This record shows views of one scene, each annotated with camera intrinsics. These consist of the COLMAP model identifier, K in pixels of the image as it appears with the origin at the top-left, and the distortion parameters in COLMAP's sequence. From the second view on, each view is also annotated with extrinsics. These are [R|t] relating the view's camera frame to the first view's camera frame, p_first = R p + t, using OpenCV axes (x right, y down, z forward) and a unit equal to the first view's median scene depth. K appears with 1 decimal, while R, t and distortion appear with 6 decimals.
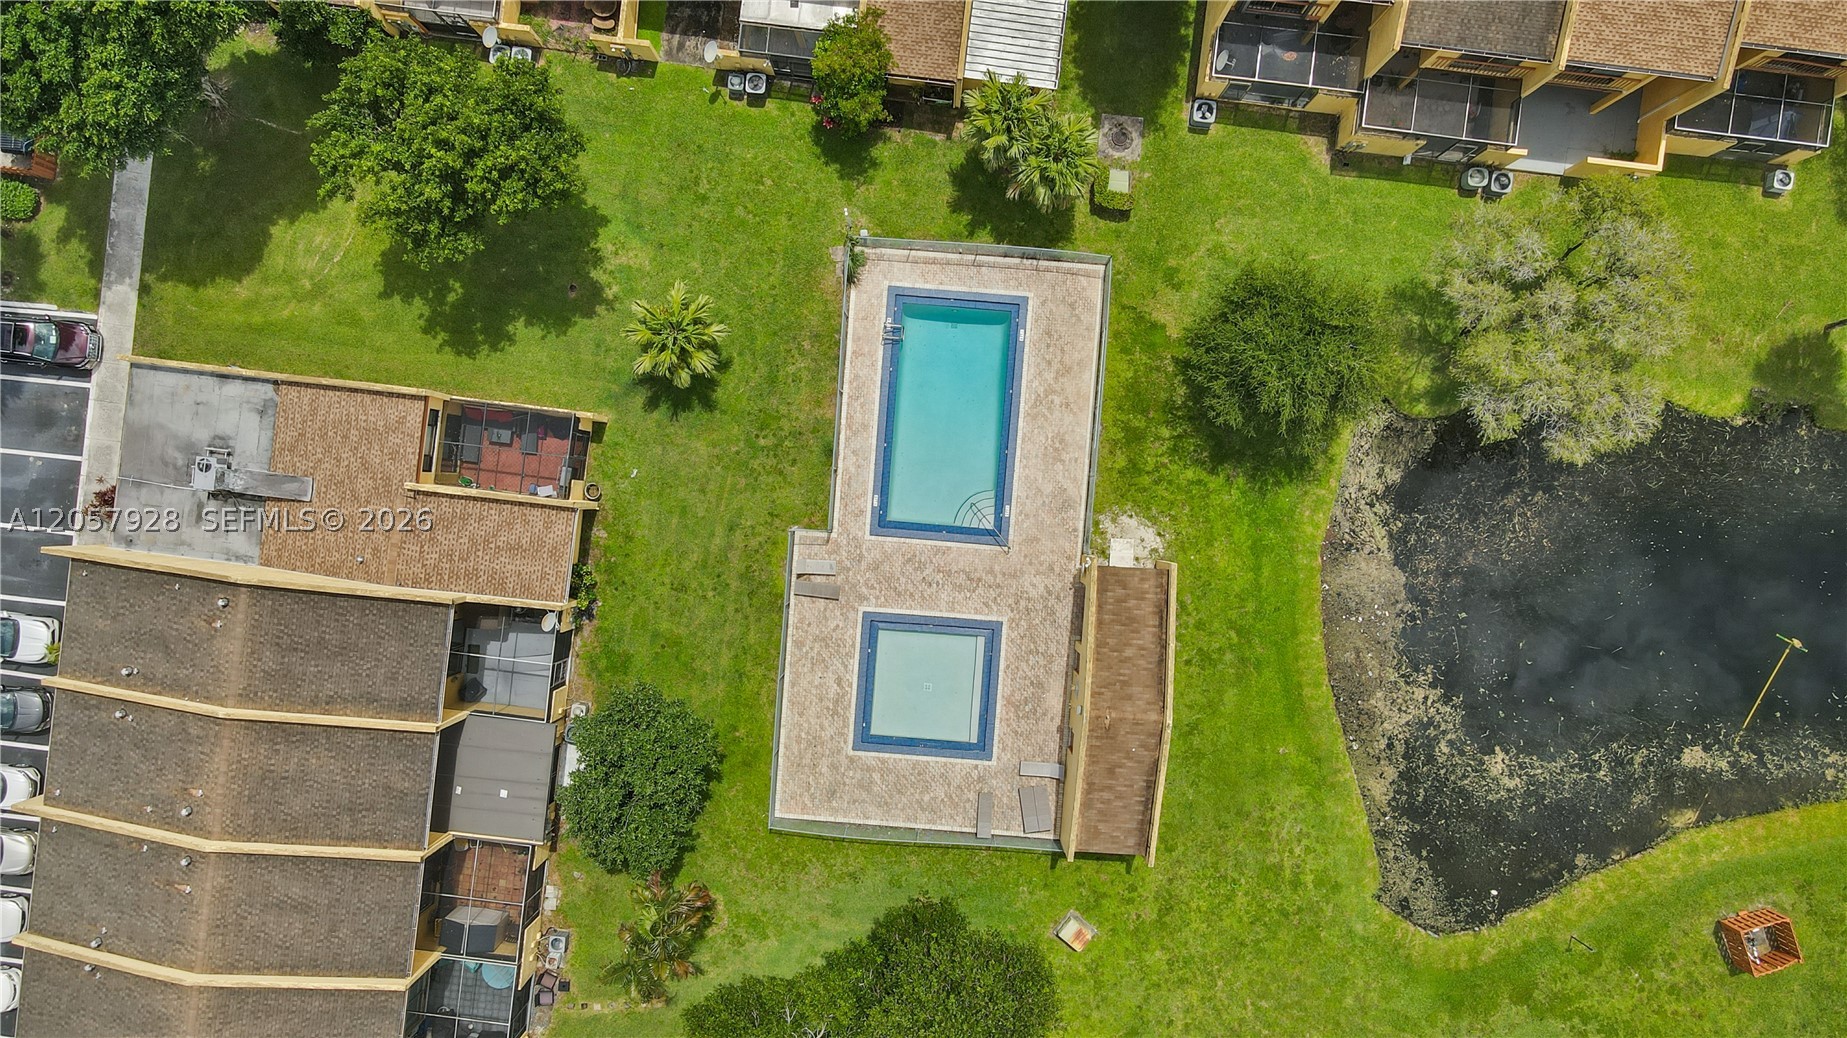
lens RADIAL K [[1363.9, 0, 923.5], [0, 1363.9, 519.0], [0, 0, 1]] dist [-0.006591, 0.038189]
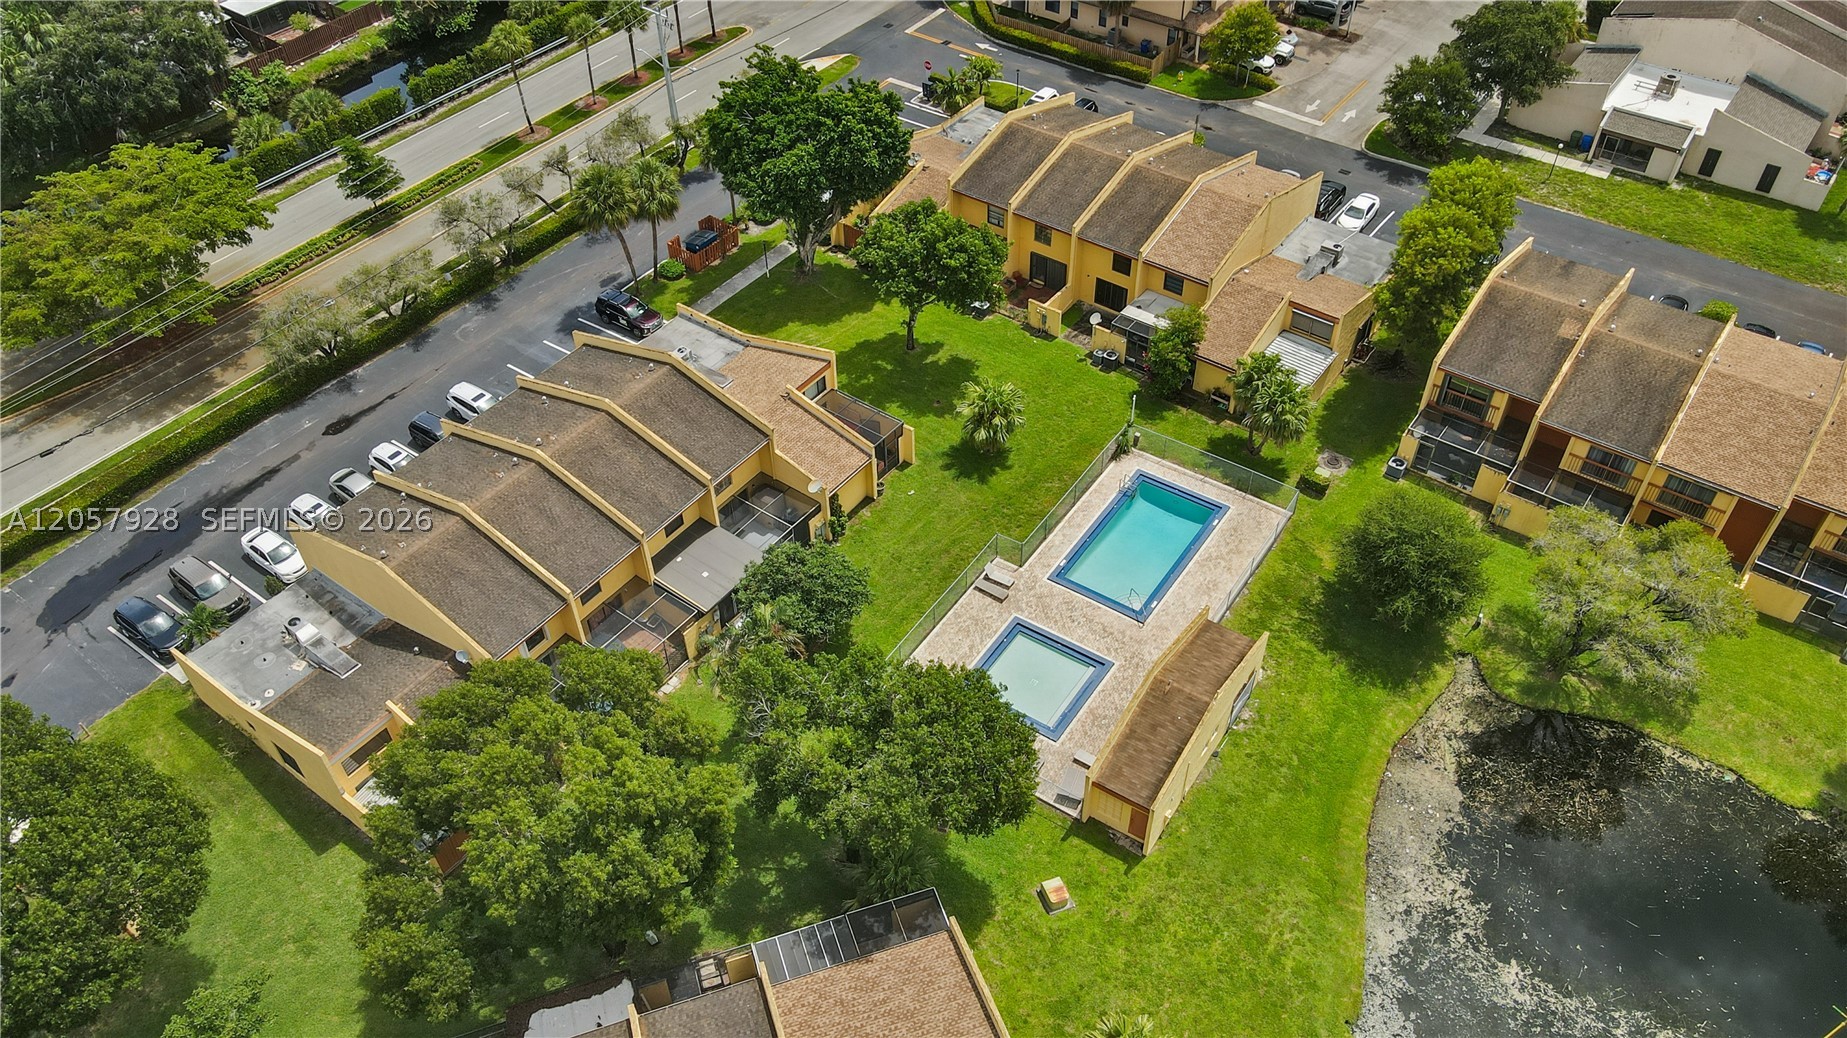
lens RADIAL K [[1363.9, 0, 923.5], [0, 1363.9, 519.0], [0, 0, 1]] dist [-0.006591, 0.038189]
pose [[0.868083, 0.343465, -0.358418, 0.295414], [-0.496412, 0.604307, -0.623208, 0.821677], [0.002544, 0.718919, 0.695089, 0.067915]]
